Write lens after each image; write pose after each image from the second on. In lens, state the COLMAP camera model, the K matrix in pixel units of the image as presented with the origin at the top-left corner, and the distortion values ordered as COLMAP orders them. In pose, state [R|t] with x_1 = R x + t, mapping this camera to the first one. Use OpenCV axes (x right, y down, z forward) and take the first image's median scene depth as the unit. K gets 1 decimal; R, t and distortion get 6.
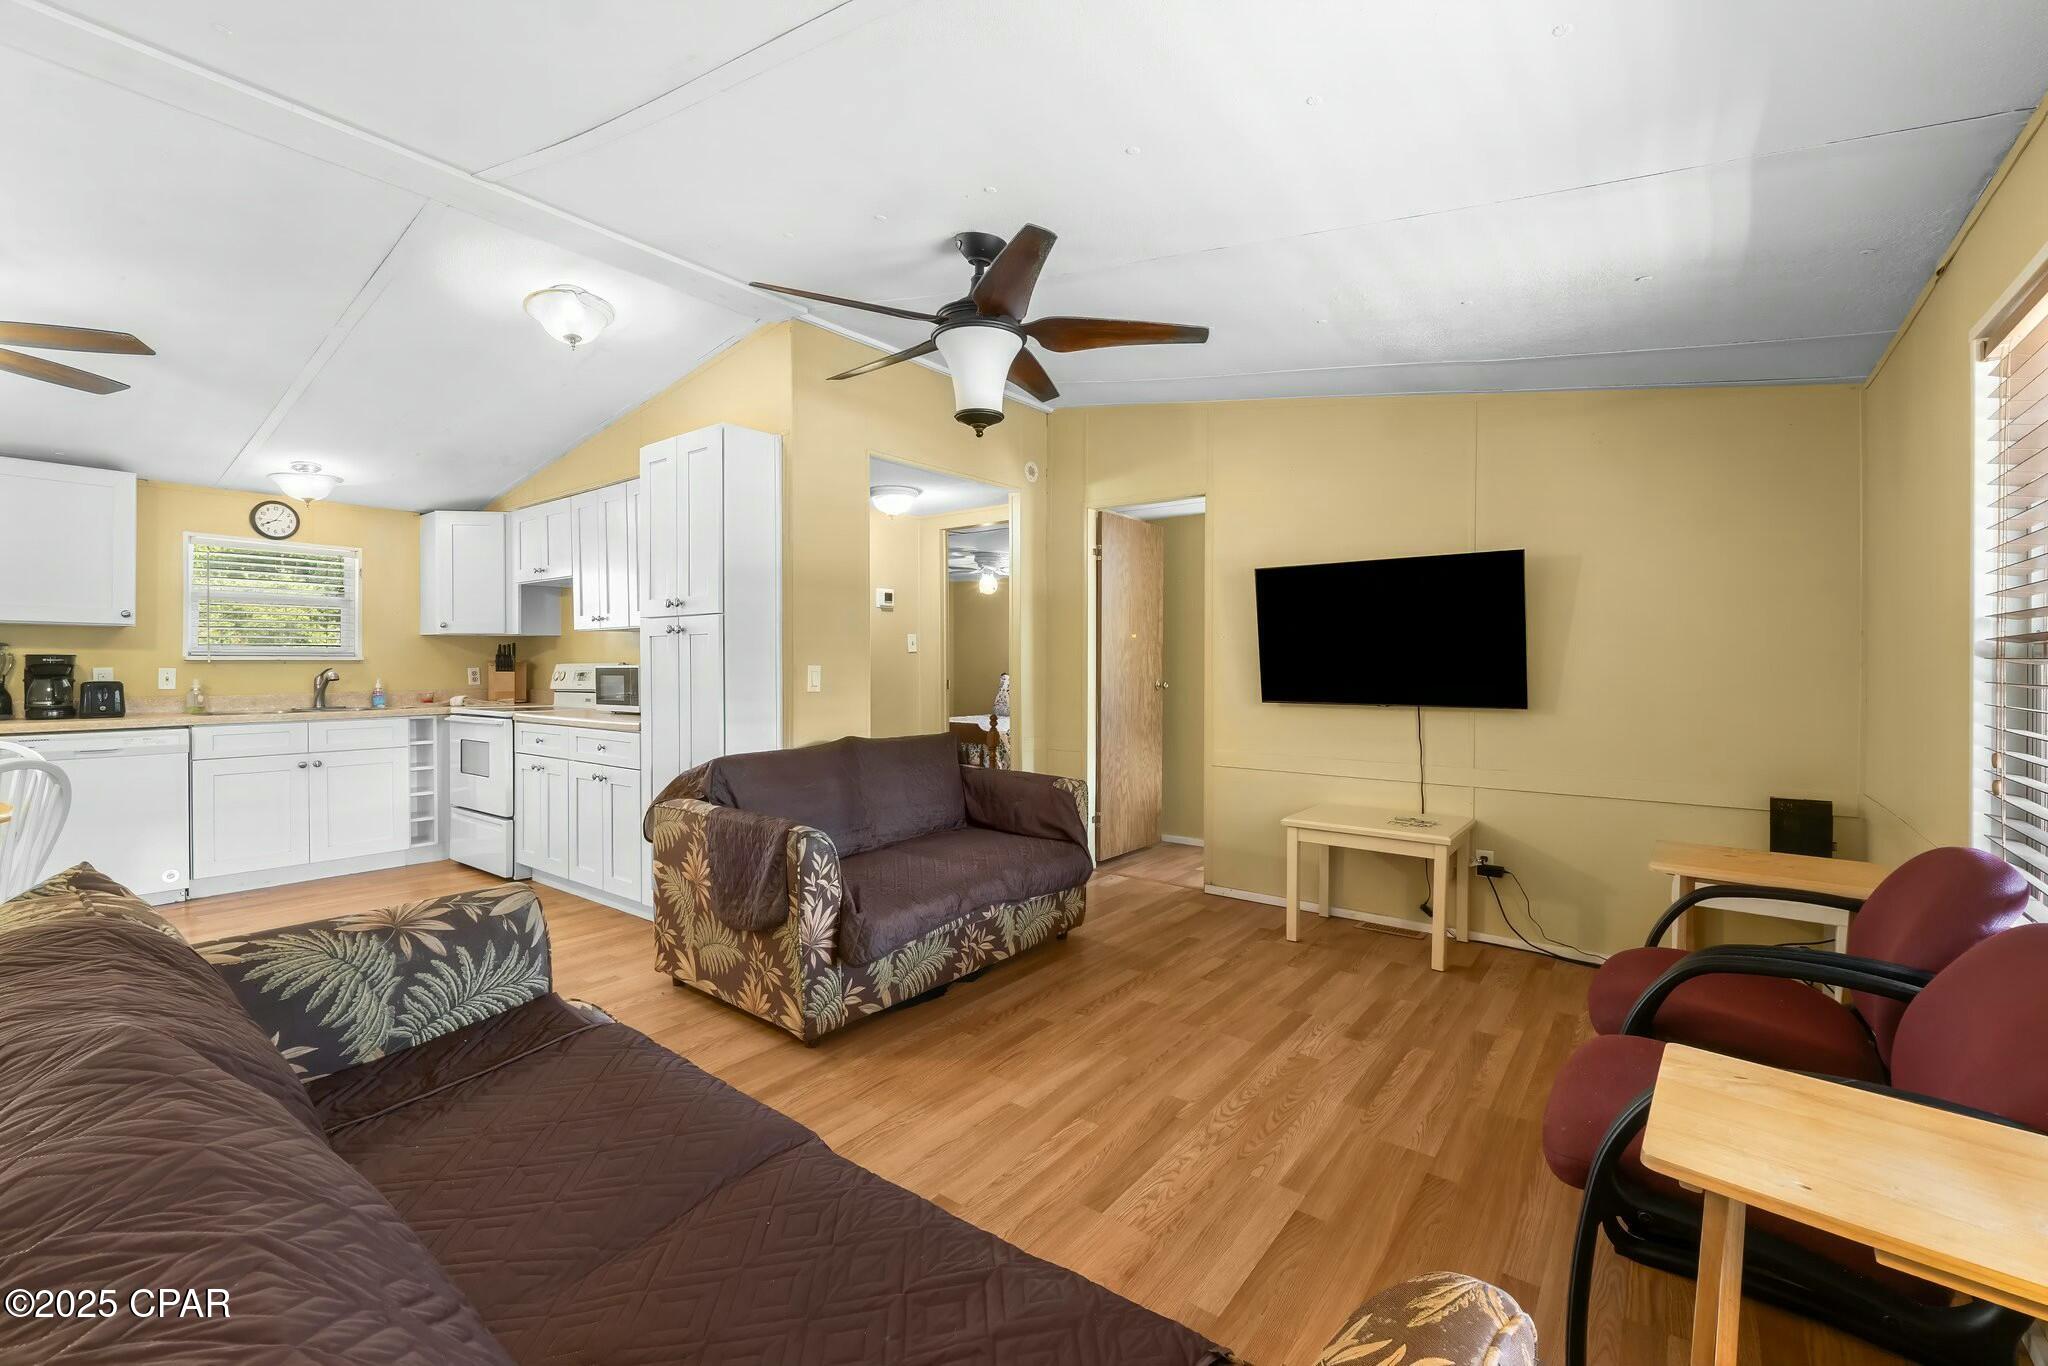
lens RADIAL K [[857.1, 0, 1030.4], [0, 857.1, 670.8], [0, 0, 1]] dist [-0.006708, 0.000233]
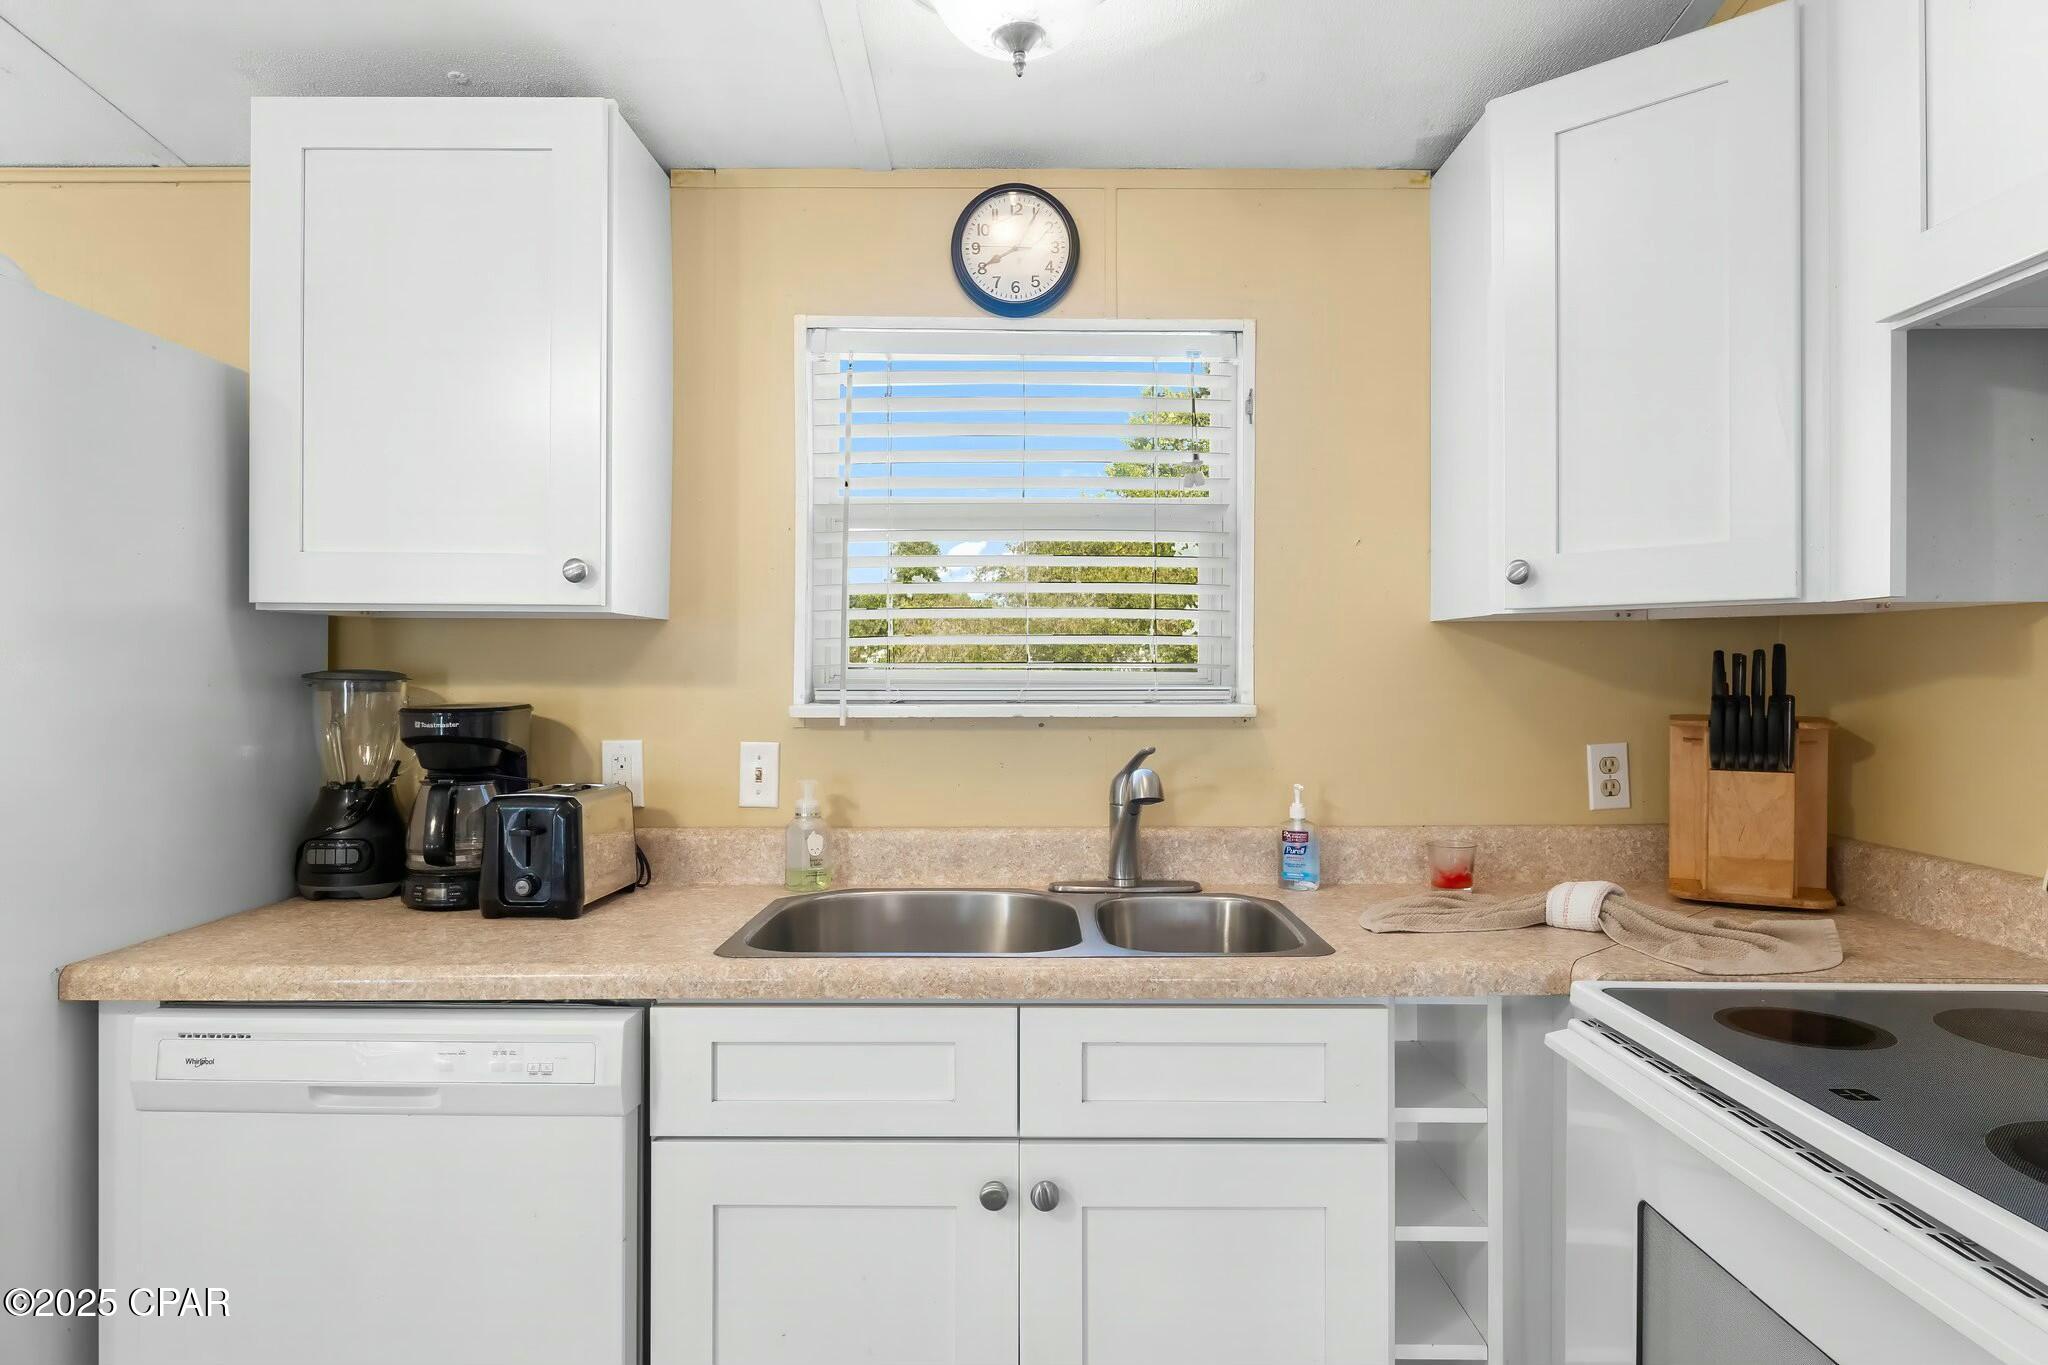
lens RADIAL K [[1234.8, 0, 1024.0], [0, 1234.8, 682.5], [0, 0, 1]] dist [-0.002380, 0.000278]
pose [[0.606556, 0.005677, -0.795020, -0.643913], [-0.005645, 0.999980, 0.002834, -0.030683], [0.795021, 0.002769, 0.606576, 0.883891]]
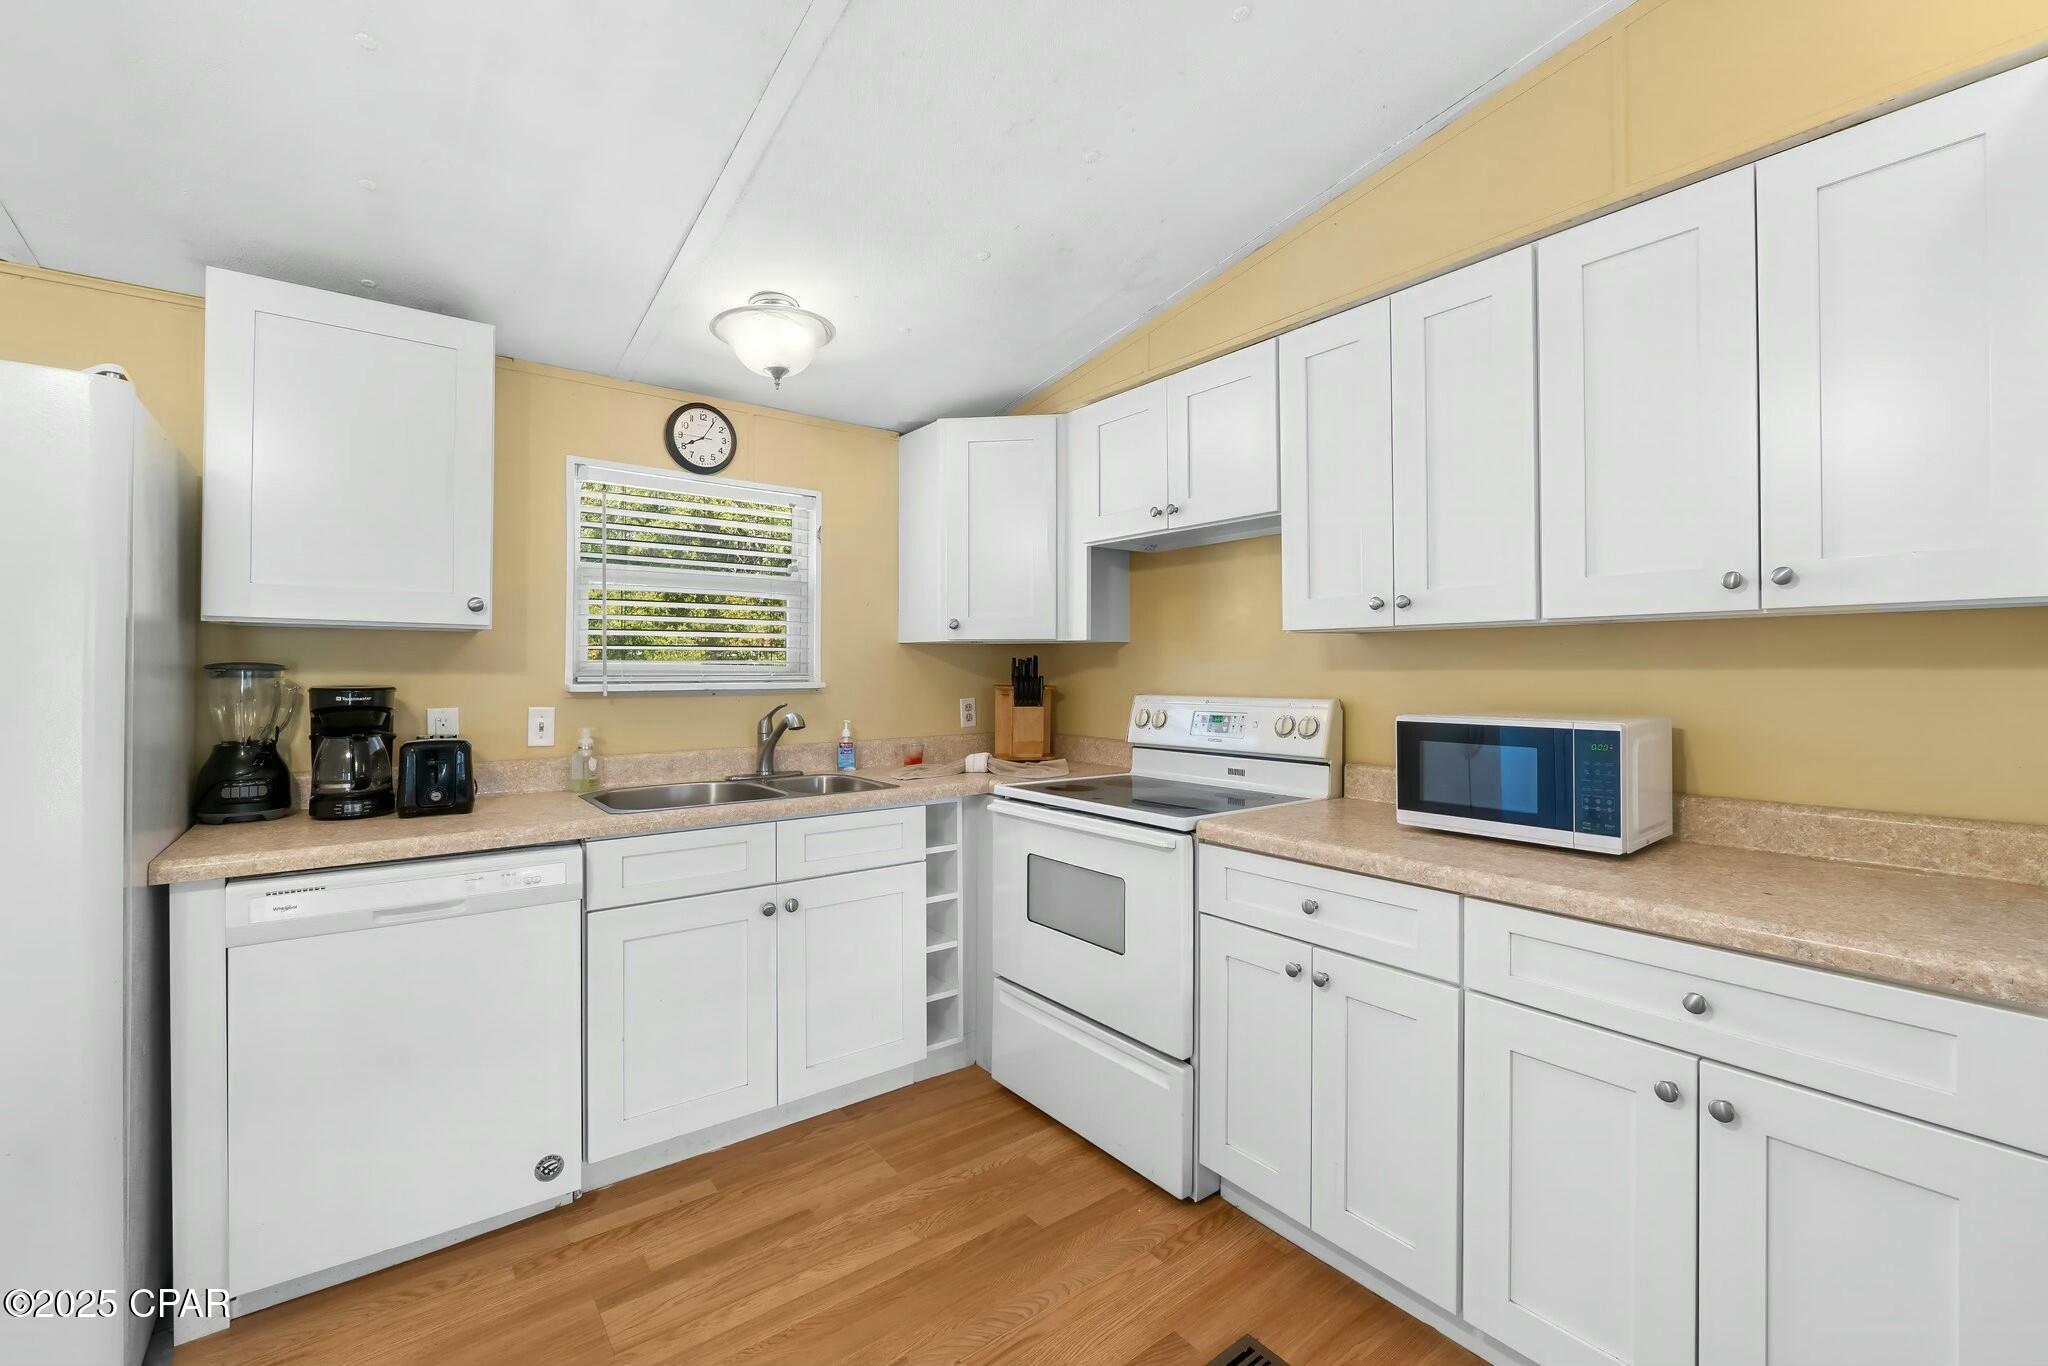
lens RADIAL K [[857.1, 0, 1030.4], [0, 857.1, 670.8], [0, 0, 1]] dist [-0.006708, 0.000233]
pose [[0.965942, 0.002922, -0.258742, -0.637710], [-0.004062, 0.999984, -0.003872, -0.028098], [0.258726, 0.004791, 0.965939, 0.617764]]
